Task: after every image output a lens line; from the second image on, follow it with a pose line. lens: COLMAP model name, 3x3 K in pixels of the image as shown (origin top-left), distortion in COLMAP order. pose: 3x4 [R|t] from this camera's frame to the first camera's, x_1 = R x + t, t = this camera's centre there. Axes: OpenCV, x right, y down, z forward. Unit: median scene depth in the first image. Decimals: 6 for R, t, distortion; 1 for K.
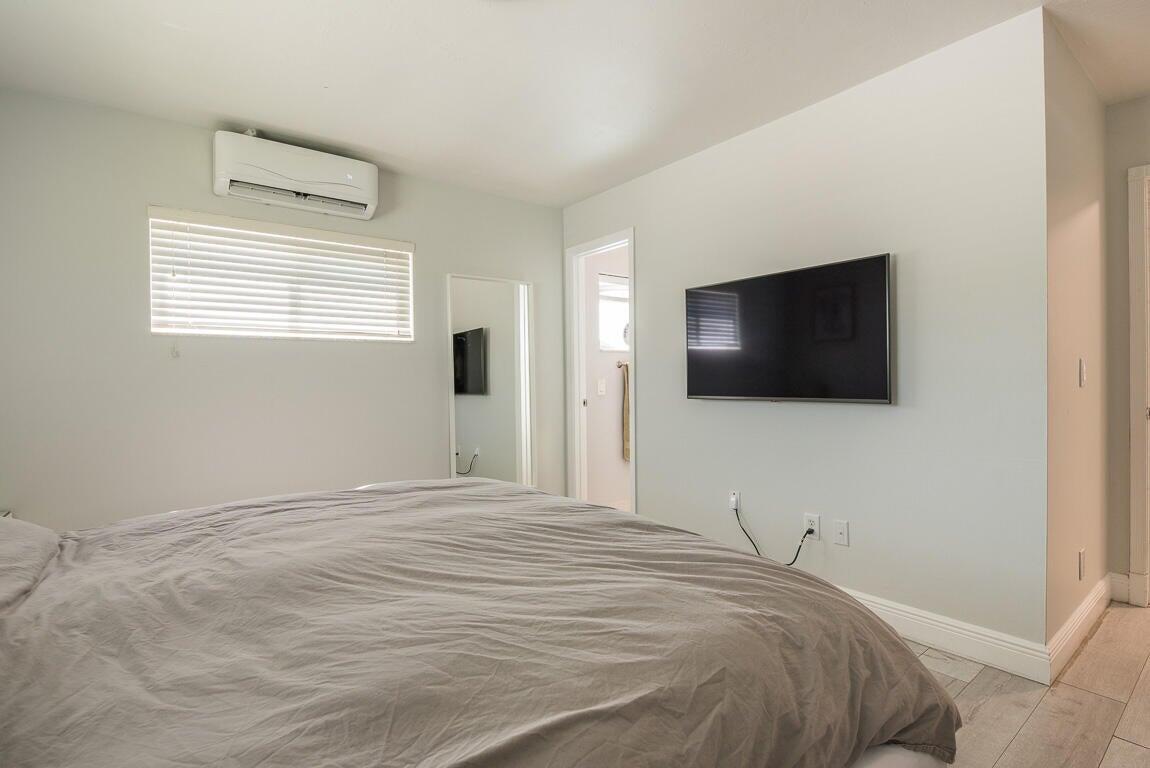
lens RADIAL K [[552.4, 0, 572.4], [0, 552.4, 381.5], [0, 0, 1]] dist [0.001296, -0.000009]
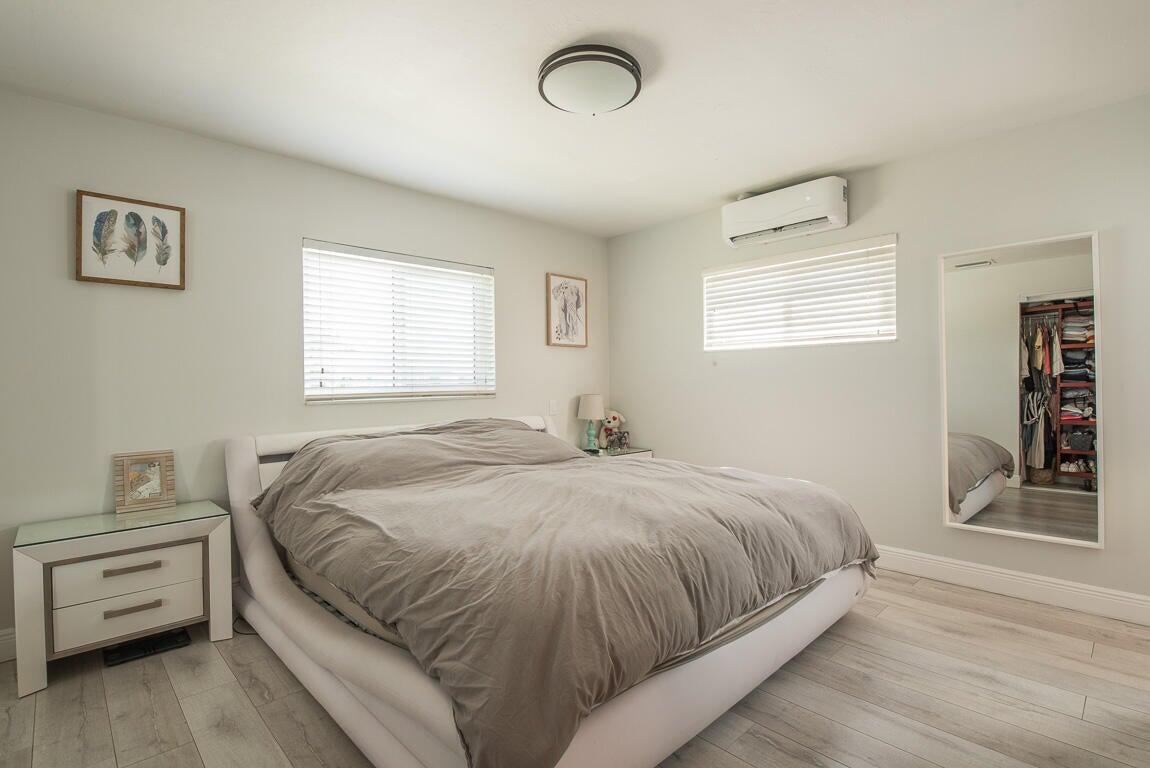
lens RADIAL K [[552.4, 0, 572.4], [0, 552.4, 383.9], [0, 0, 1]] dist [0.001296, -0.000009]
pose [[0.090813, 0.010347, -0.995814, 0.662939], [0.003535, 0.999936, 0.010712, -0.011389], [0.995862, -0.004493, 0.090771, 0.425028]]
